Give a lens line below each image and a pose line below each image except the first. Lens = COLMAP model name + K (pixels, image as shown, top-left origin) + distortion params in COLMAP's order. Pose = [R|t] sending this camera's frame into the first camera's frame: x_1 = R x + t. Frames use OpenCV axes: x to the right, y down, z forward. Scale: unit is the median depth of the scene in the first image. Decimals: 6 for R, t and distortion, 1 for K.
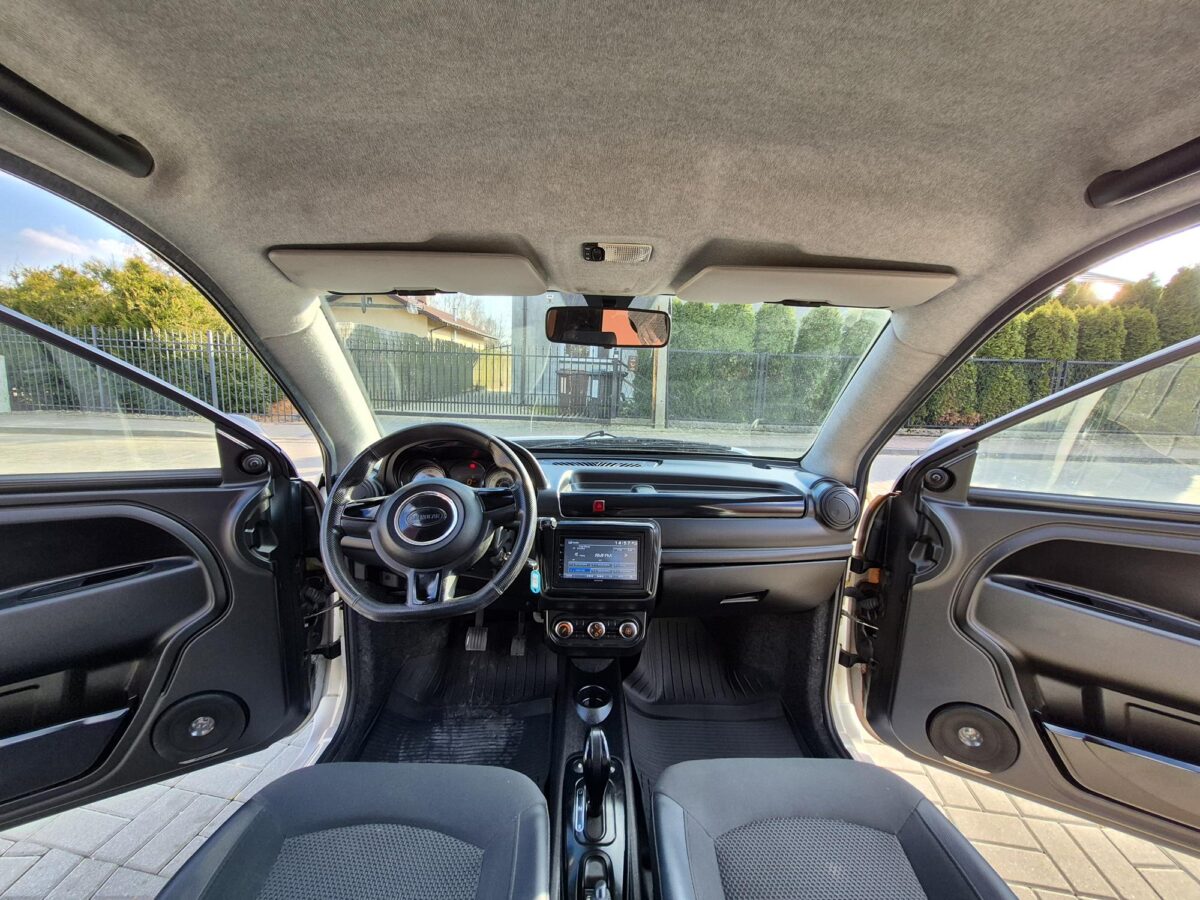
lens RADIAL K [[478.3, 0, 600.0], [0, 478.3, 450.0], [0, 0, 1]] dist [0.001314, 0.000147]
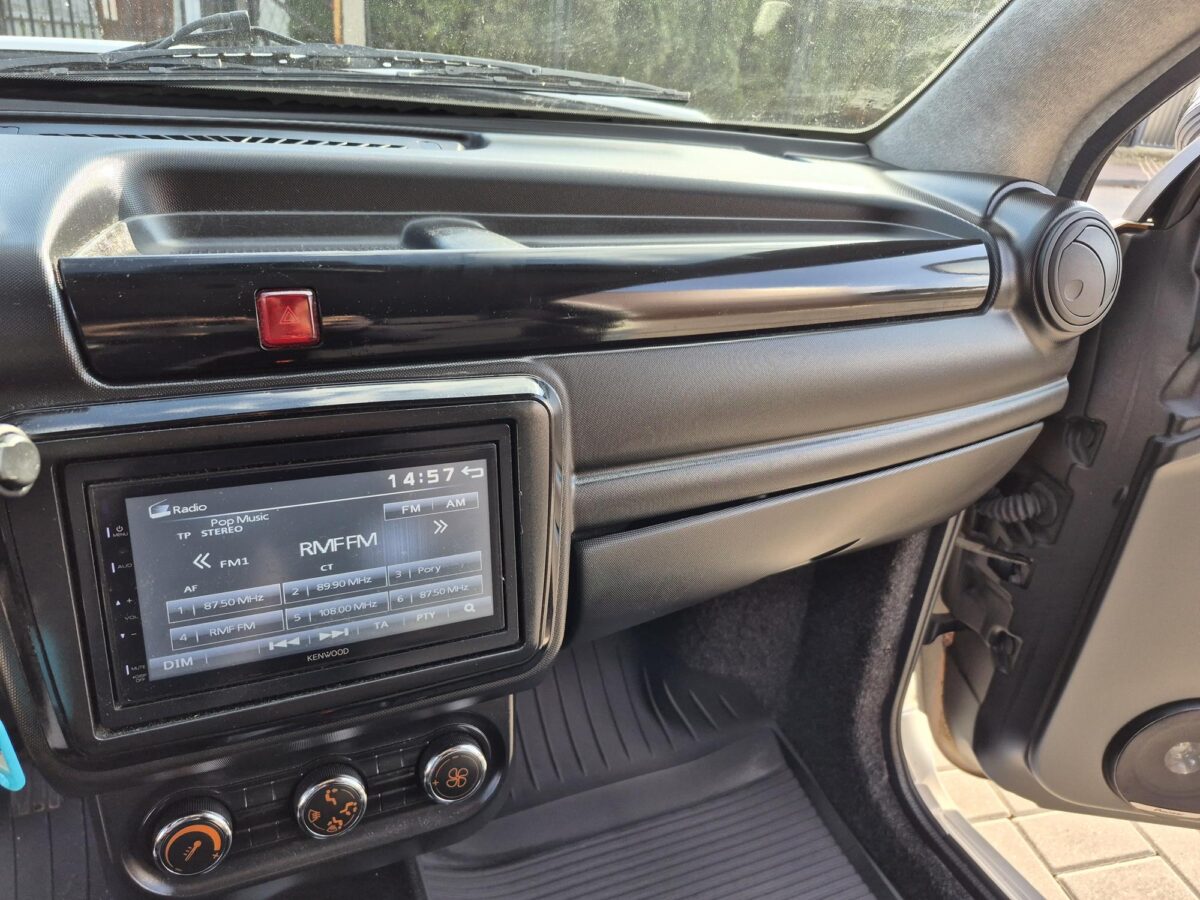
lens RADIAL K [[834.8, 0, 600.8], [0, 834.8, 444.7], [0, 0, 1]] dist [0.032997, -0.001639]
pose [[0.920080, -0.121638, 0.372367, -0.019243], [0.001043, 0.951326, 0.308184, 0.056101], [-0.391729, -0.283166, 0.875423, 0.603834]]
